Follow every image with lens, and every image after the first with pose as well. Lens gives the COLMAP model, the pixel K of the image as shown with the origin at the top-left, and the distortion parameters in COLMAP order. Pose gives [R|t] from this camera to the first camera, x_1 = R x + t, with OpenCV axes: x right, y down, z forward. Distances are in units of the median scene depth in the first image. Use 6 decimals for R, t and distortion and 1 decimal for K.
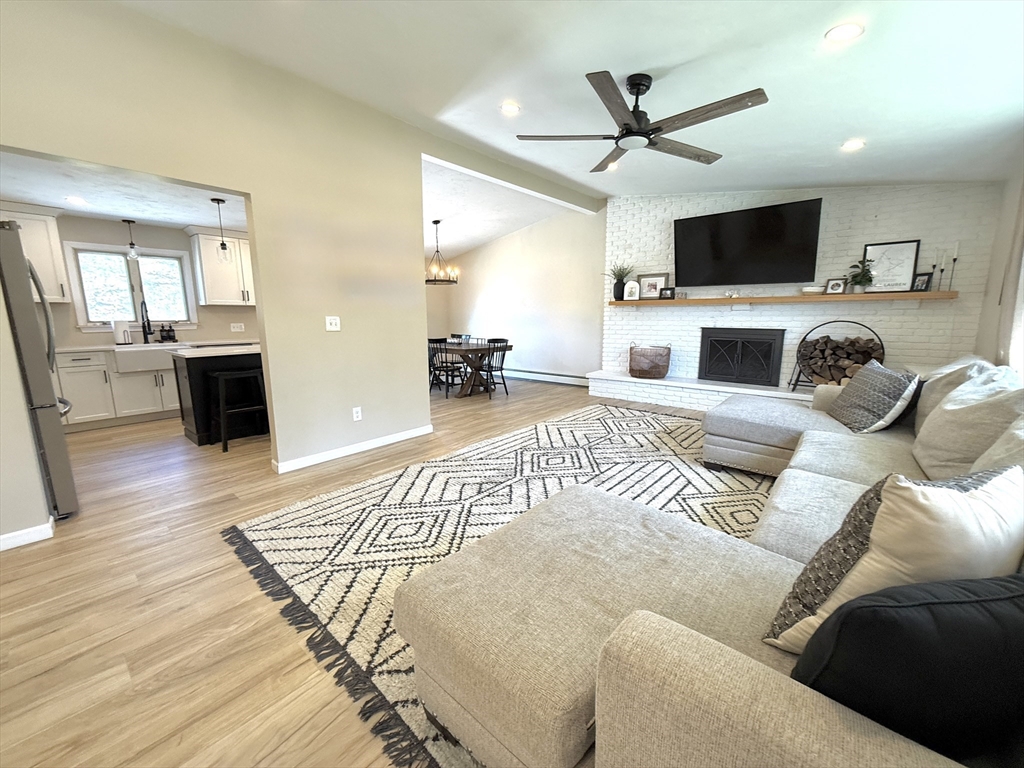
lens RADIAL K [[410.0, 0, 512.1], [0, 410.0, 382.8], [0, 0, 1]] dist [-0.003884, 0.000057]
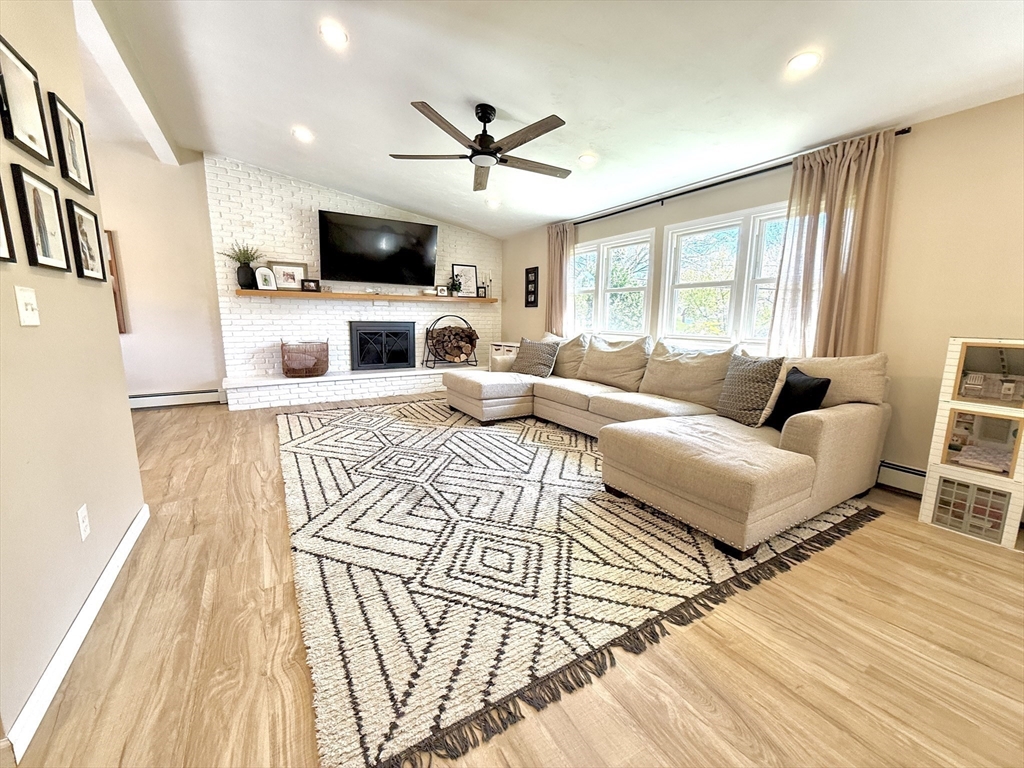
lens RADIAL K [[410.0, 0, 514.4], [0, 410.0, 384.5], [0, 0, 1]] dist [-0.003884, 0.000057]
pose [[0.291818, -0.149480, 0.944721, -0.607791], [0.141280, 0.983614, 0.111993, -0.047662], [-0.945982, 0.100789, 0.308155, 0.418945]]
